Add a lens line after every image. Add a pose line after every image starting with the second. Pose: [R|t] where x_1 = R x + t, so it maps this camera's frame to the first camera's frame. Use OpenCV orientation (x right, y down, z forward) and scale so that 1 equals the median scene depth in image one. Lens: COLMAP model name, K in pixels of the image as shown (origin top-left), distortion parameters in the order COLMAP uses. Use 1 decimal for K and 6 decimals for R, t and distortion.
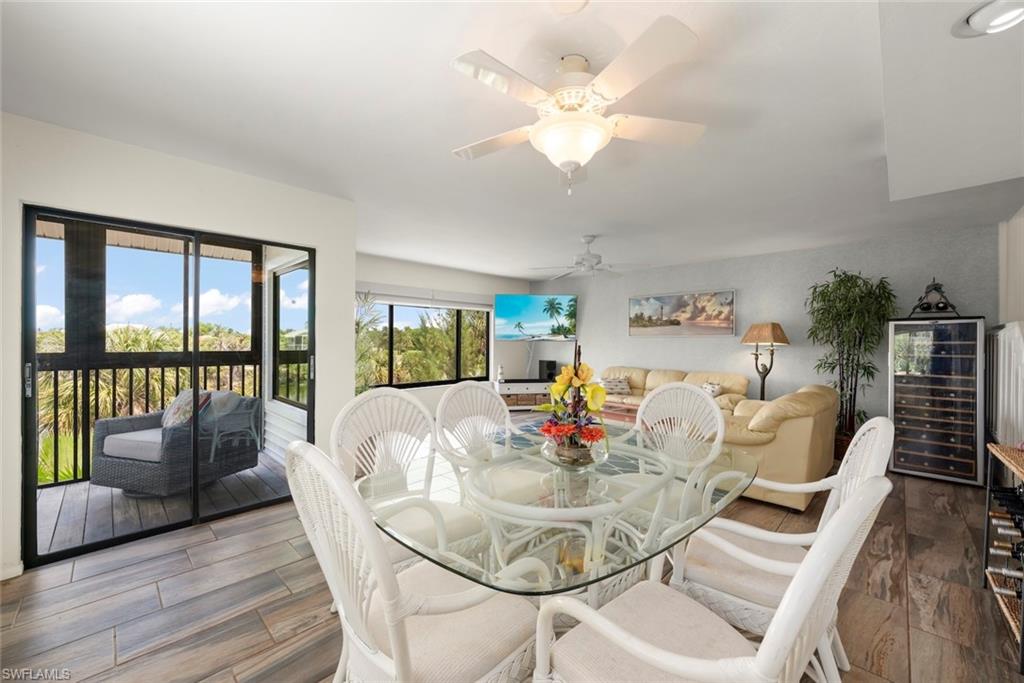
lens RADIAL K [[402.2, 0, 513.1], [0, 402.2, 339.9], [0, 0, 1]] dist [0.000328, 0.000108]
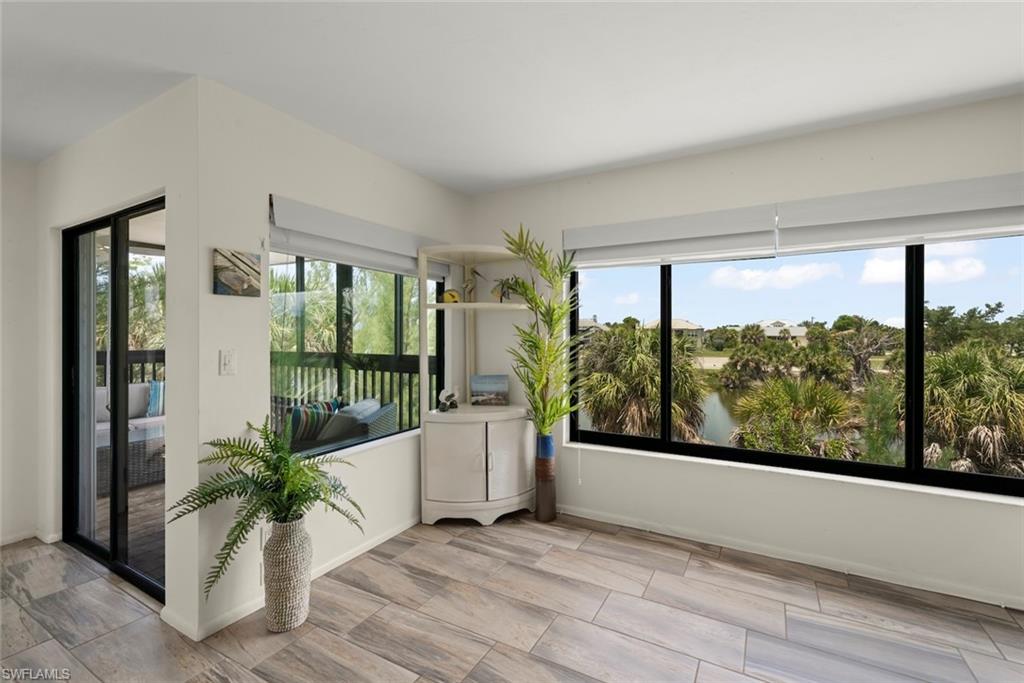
lens RADIAL K [[450.4, 0, 512.6], [0, 450.4, 334.9], [0, 0, 1]] dist [0.002152, 0.000247]
pose [[0.246388, -0.005561, -0.969155, 0.143065], [0.006956, 0.999968, -0.003970, -0.007375], [0.969146, -0.005764, 0.246418, 0.701341]]
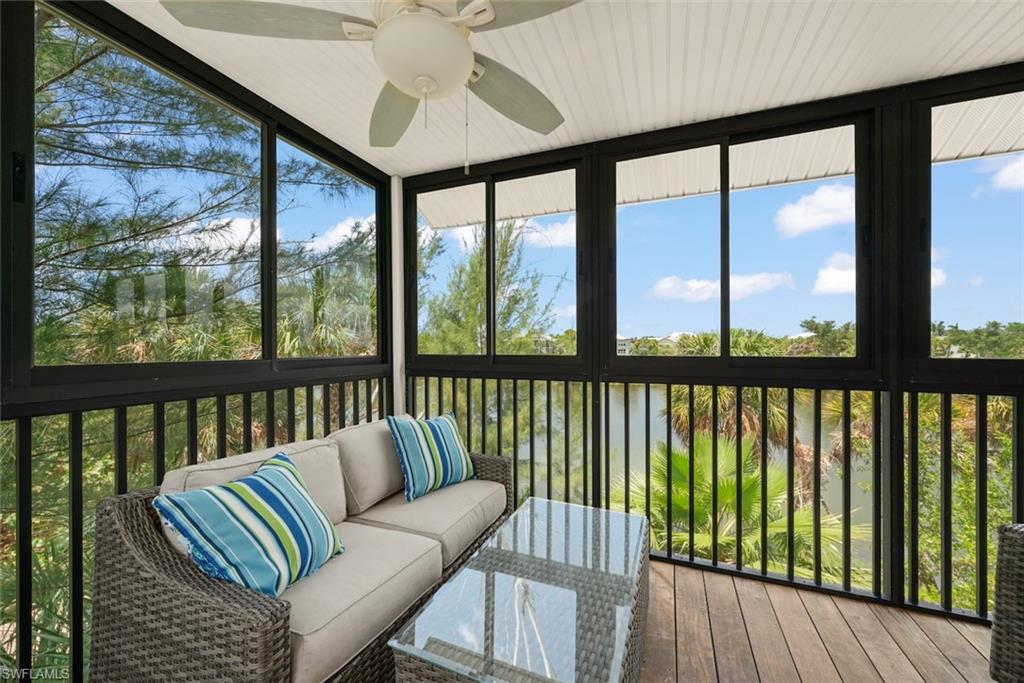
lens RADIAL K [[385.1, 0, 508.5], [0, 385.1, 344.1], [0, 0, 1]] dist [-0.000612, 0.000297]
pose [[0.372498, -0.005723, -0.928015, -0.476921], [0.007245, 0.999968, -0.003258, 0.007105], [0.928005, -0.005510, 0.372528, 0.226819]]
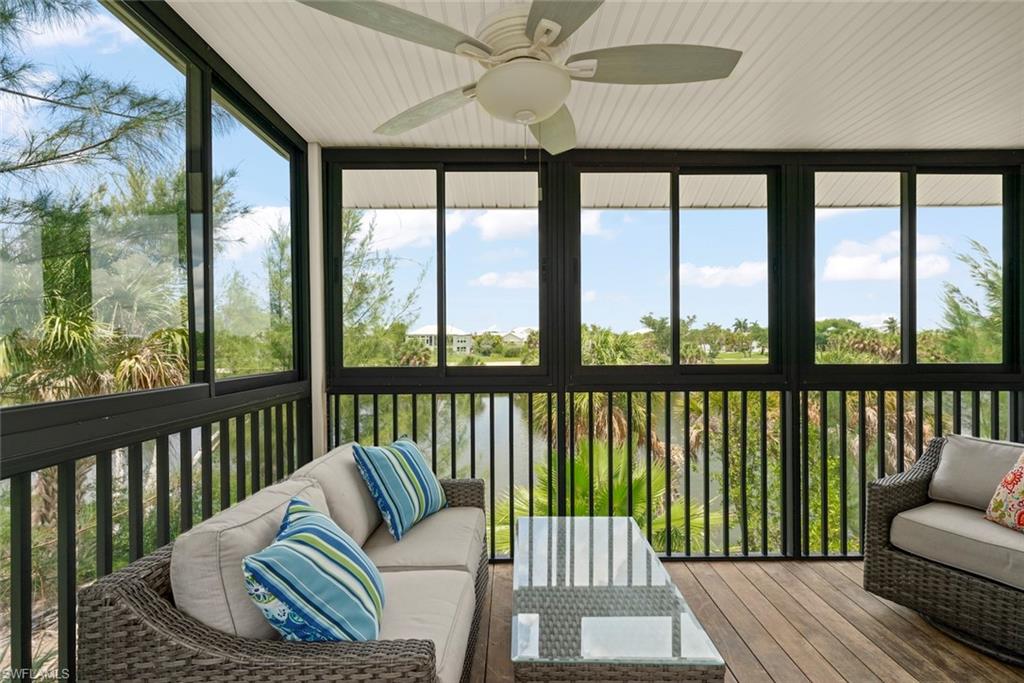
lens RADIAL K [[482.5, 0, 512.0], [0, 482.5, 339.3], [0, 0, 1]] dist [0.002332, 0.000445]
pose [[0.701900, -0.008817, -0.712221, -0.499366], [0.010540, 0.999942, -0.001991, -0.006803], [0.712198, -0.006110, 0.701953, 0.085384]]
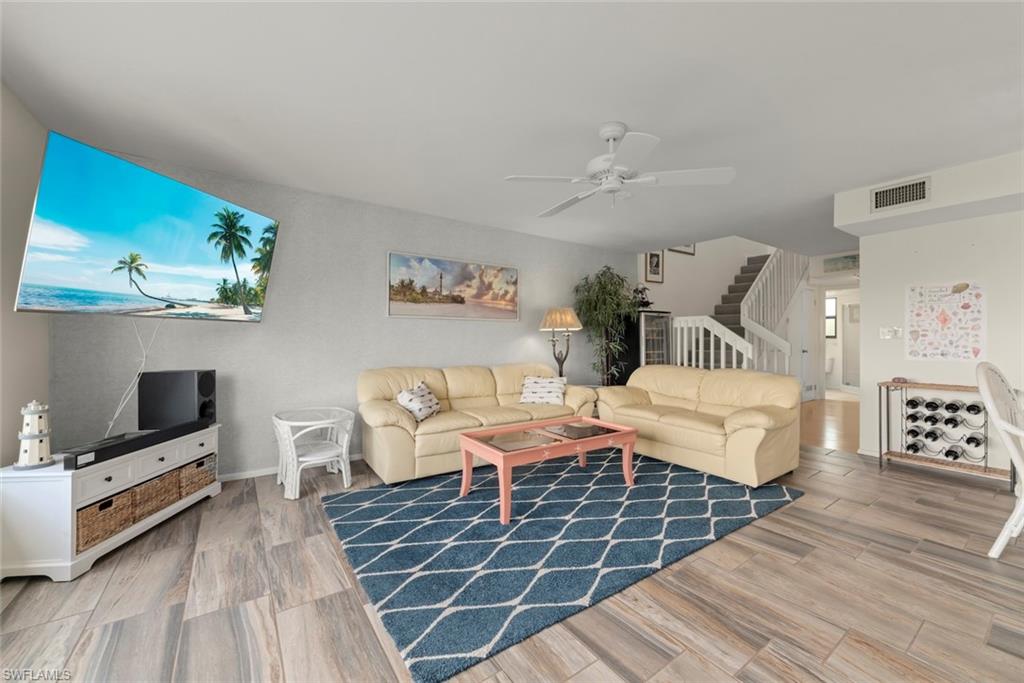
lens RADIAL K [[397.1, 0, 511.9], [0, 397.1, 338.3], [0, 0, 1]] dist [-0.000634, 0.000194]
pose [[0.189538, -0.007423, 0.981845, -0.270837], [-0.005799, 0.999946, 0.008679, 0.018846], [-0.981856, -0.007339, 0.189484, 0.759289]]
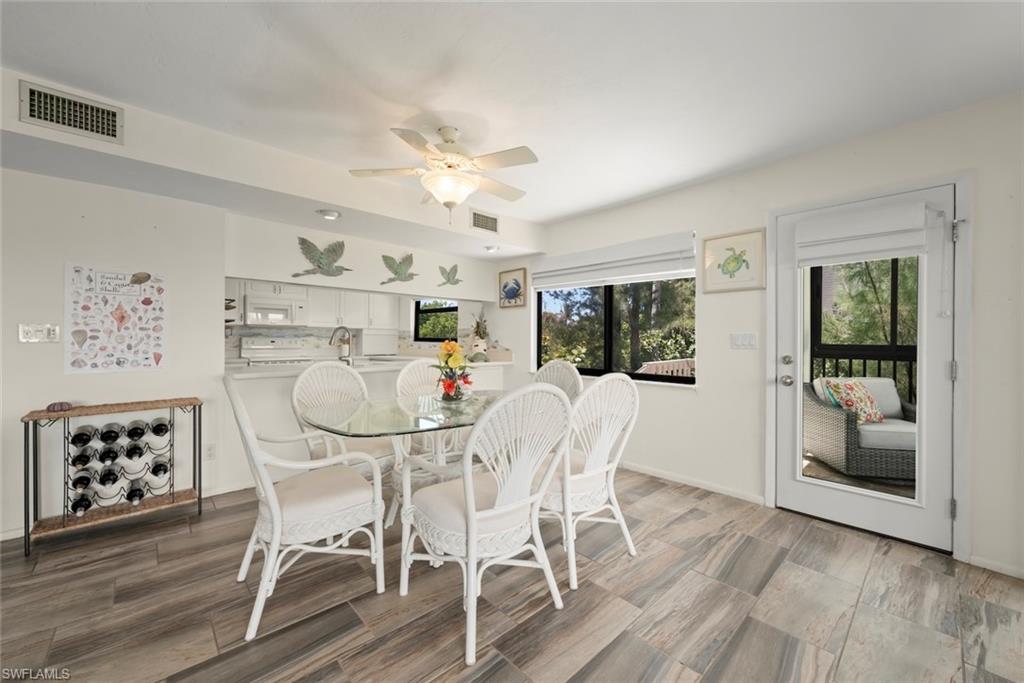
lens RADIAL K [[397.1, 0, 511.9], [0, 397.1, 338.3], [0, 0, 1]] dist [-0.000634, 0.000194]
pose [[-0.998437, -0.010577, 0.054873, -0.041758], [-0.011057, 0.999903, -0.008461, 0.015570], [-0.054779, -0.009055, -0.998457, 0.664556]]
